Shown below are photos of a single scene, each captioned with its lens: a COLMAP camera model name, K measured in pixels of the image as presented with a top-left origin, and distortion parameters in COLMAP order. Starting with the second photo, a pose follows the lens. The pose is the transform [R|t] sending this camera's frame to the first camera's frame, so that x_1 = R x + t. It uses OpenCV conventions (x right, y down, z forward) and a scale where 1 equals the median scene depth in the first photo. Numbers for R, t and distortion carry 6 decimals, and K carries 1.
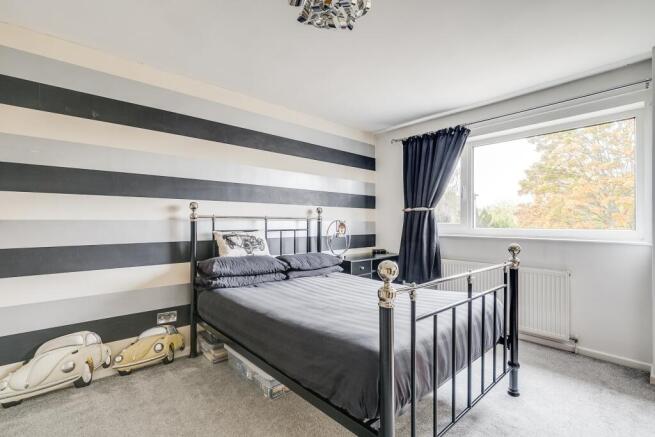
lens RADIAL K [[298.7, 0, 328.6], [0, 298.7, 219.5], [0, 0, 1]] dist [-0.001553, -0.000669]
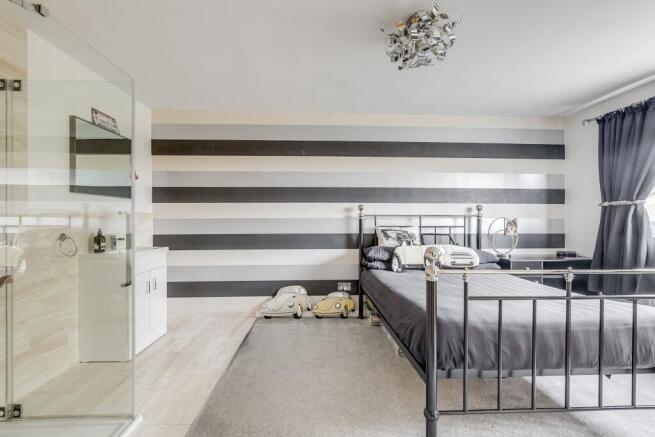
lens RADIAL K [[298.7, 0, 328.6], [0, 298.7, 219.5], [0, 0, 1]] dist [-0.001553, -0.000669]
pose [[0.775352, -0.002699, -0.631523, 0.282059], [0.005415, 0.999983, 0.002375, 0.004680], [0.631506, -0.005261, 0.775353, -0.138843]]
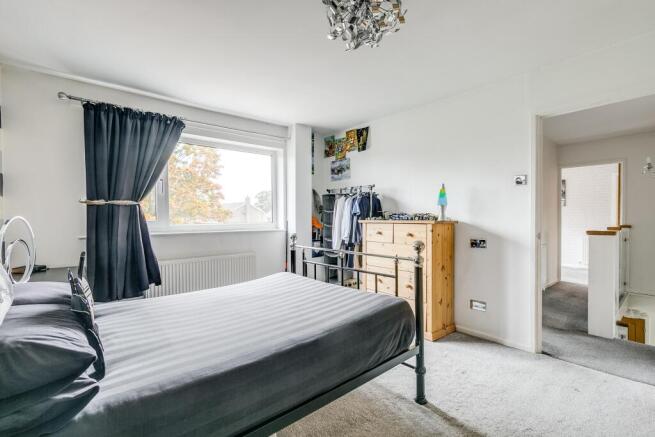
lens RADIAL K [[298.7, 0, 328.6], [0, 298.7, 219.5], [0, 0, 1]] dist [-0.001553, -0.000669]
pose [[0.028404, -0.009222, 0.999554, -0.632859], [0.000790, 0.999957, 0.009203, 0.004454], [-0.999596, 0.000528, 0.028410, 0.612115]]
